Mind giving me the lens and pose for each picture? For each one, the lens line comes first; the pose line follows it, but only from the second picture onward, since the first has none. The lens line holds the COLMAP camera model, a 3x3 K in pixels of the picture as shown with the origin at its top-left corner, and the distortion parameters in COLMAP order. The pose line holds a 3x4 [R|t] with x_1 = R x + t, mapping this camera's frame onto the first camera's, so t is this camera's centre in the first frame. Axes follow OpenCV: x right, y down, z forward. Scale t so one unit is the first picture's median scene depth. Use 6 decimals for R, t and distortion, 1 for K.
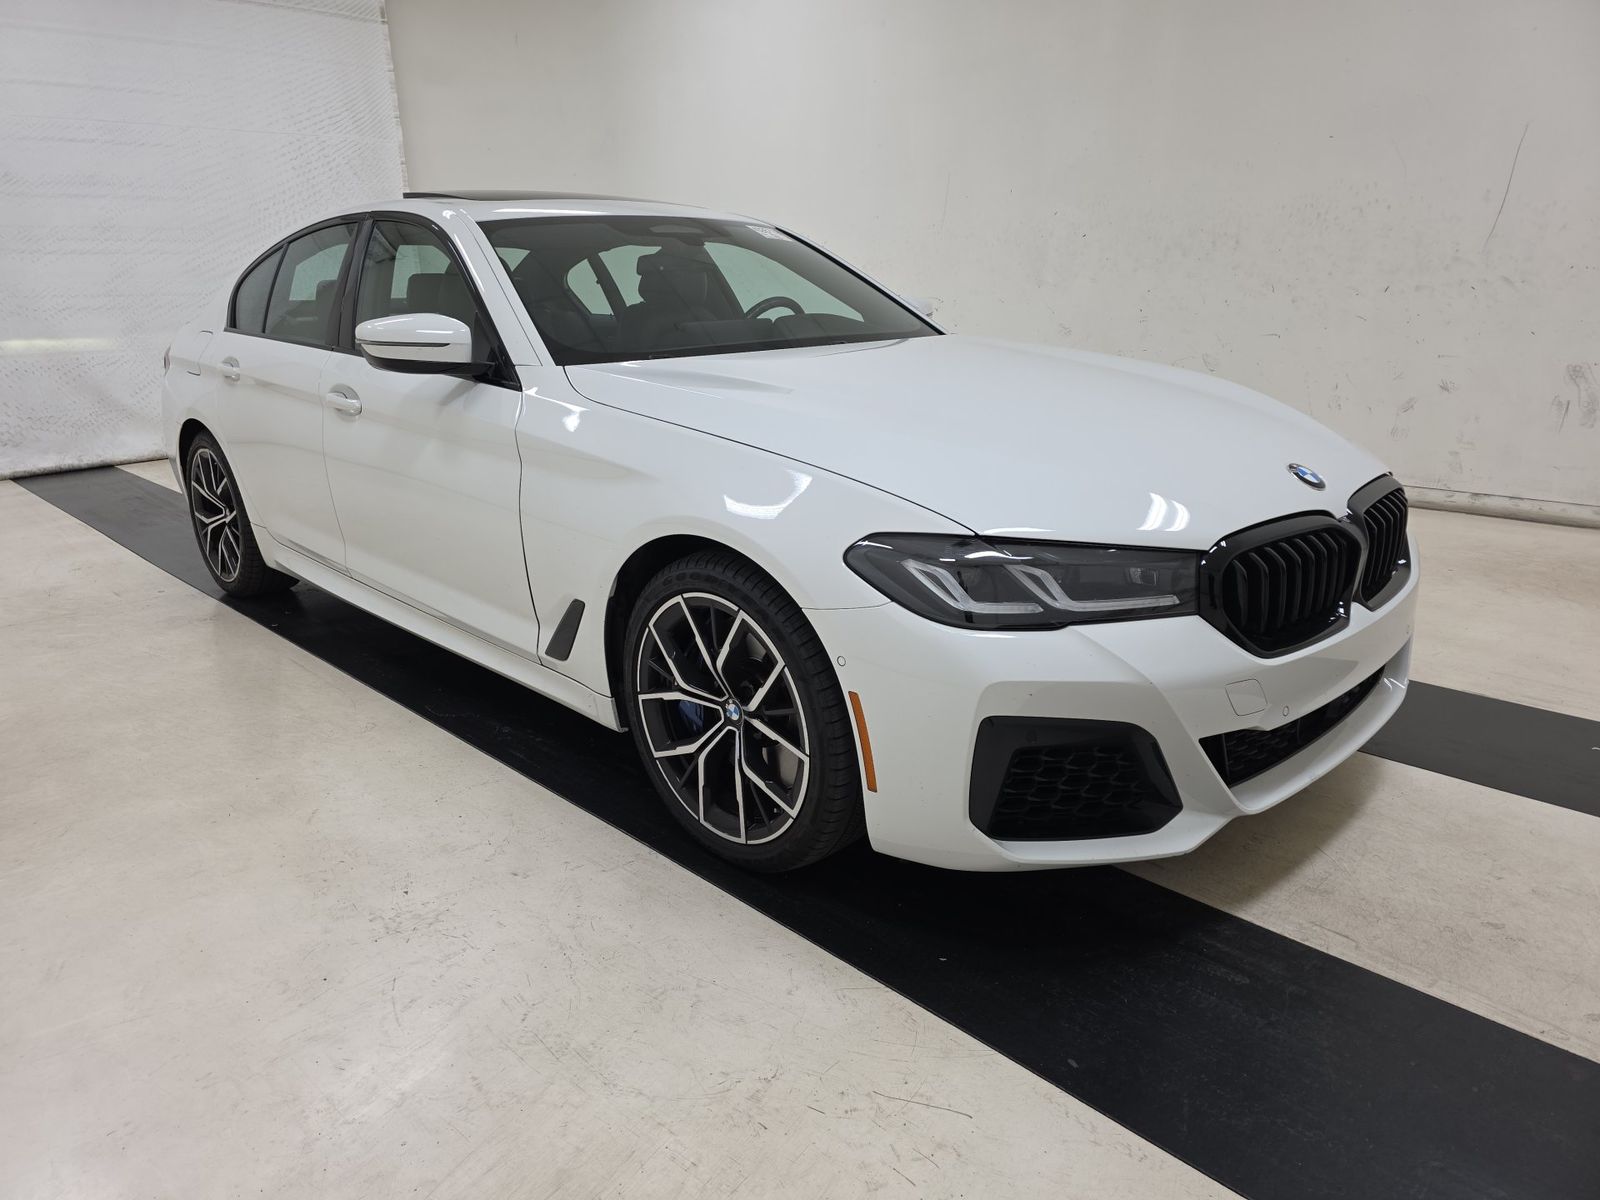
lens RADIAL K [[1073.2, 0, 799.1], [0, 1073.2, 591.9], [0, 0, 1]] dist [0.041813, -0.036226]
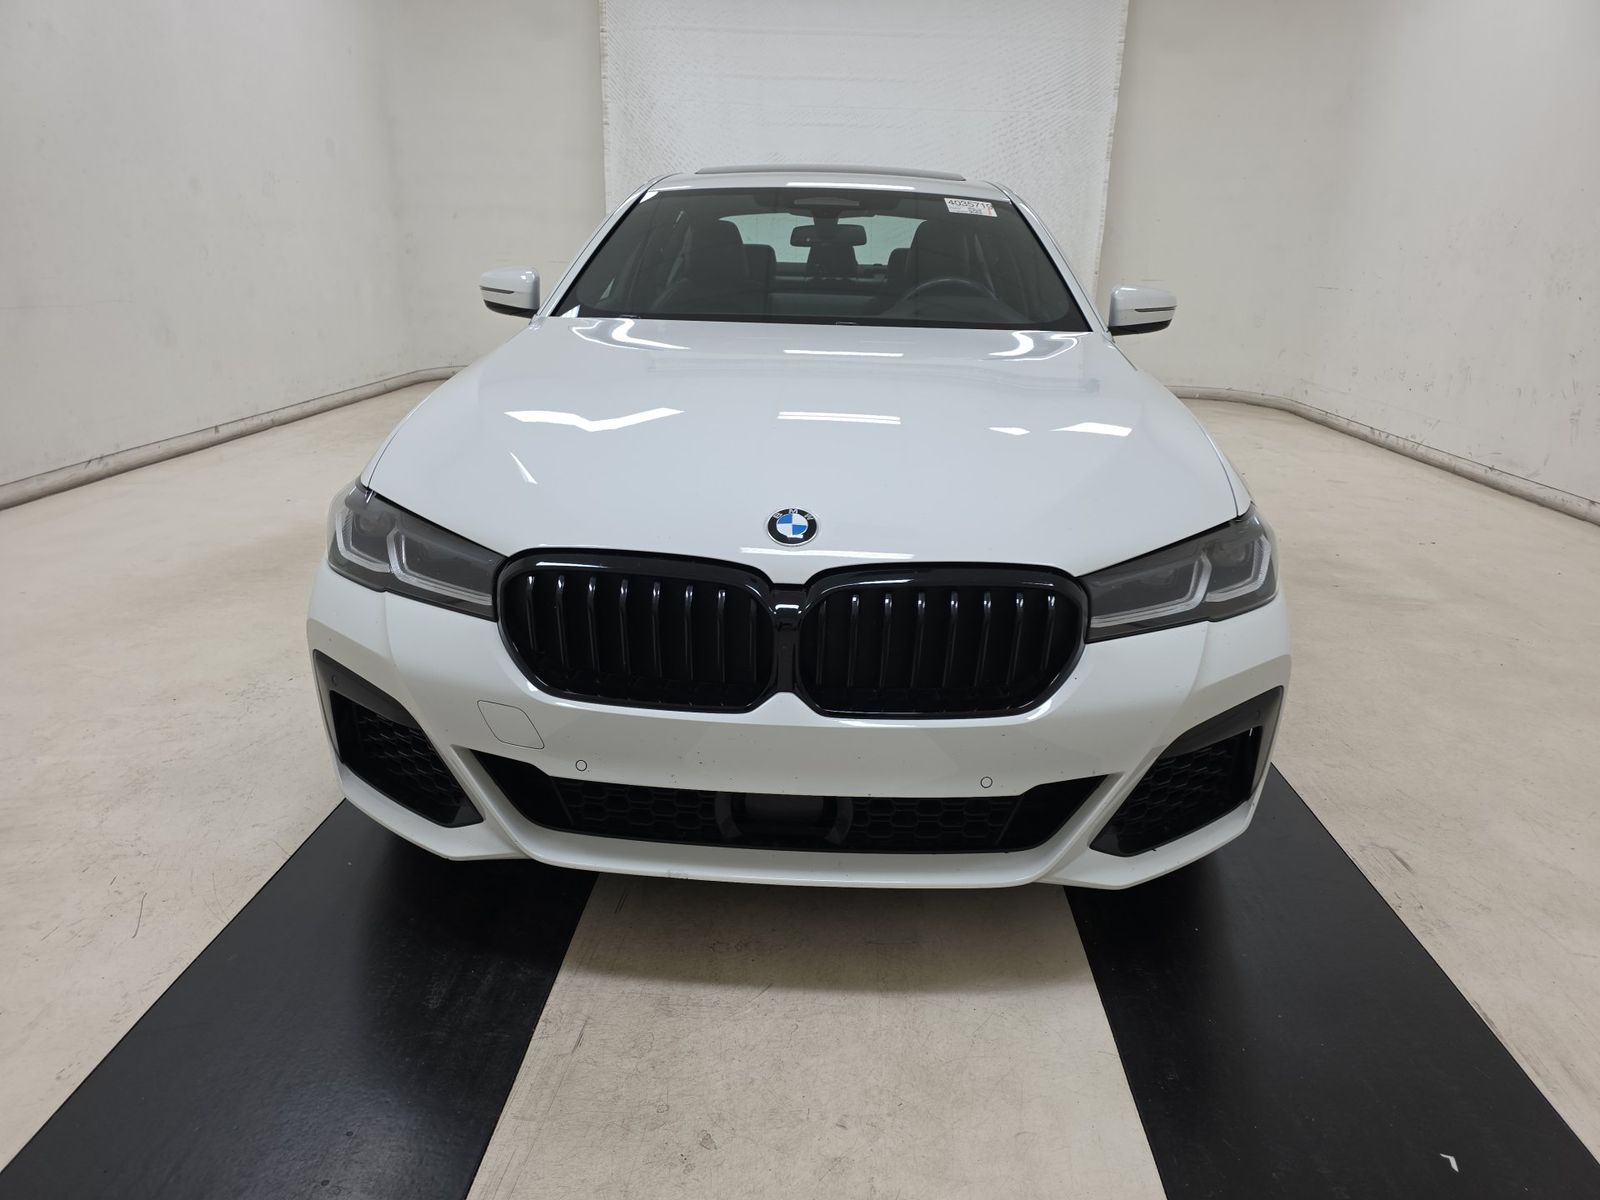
lens RADIAL K [[1073.2, 0, 799.7], [0, 1073.2, 608.7], [0, 0, 1]] dist [0.041813, -0.036226]
pose [[0.694790, 0.267878, -0.667464, 0.554377], [-0.243878, 0.960815, 0.131749, -0.083835], [0.676602, 0.071242, 0.732895, 0.234719]]
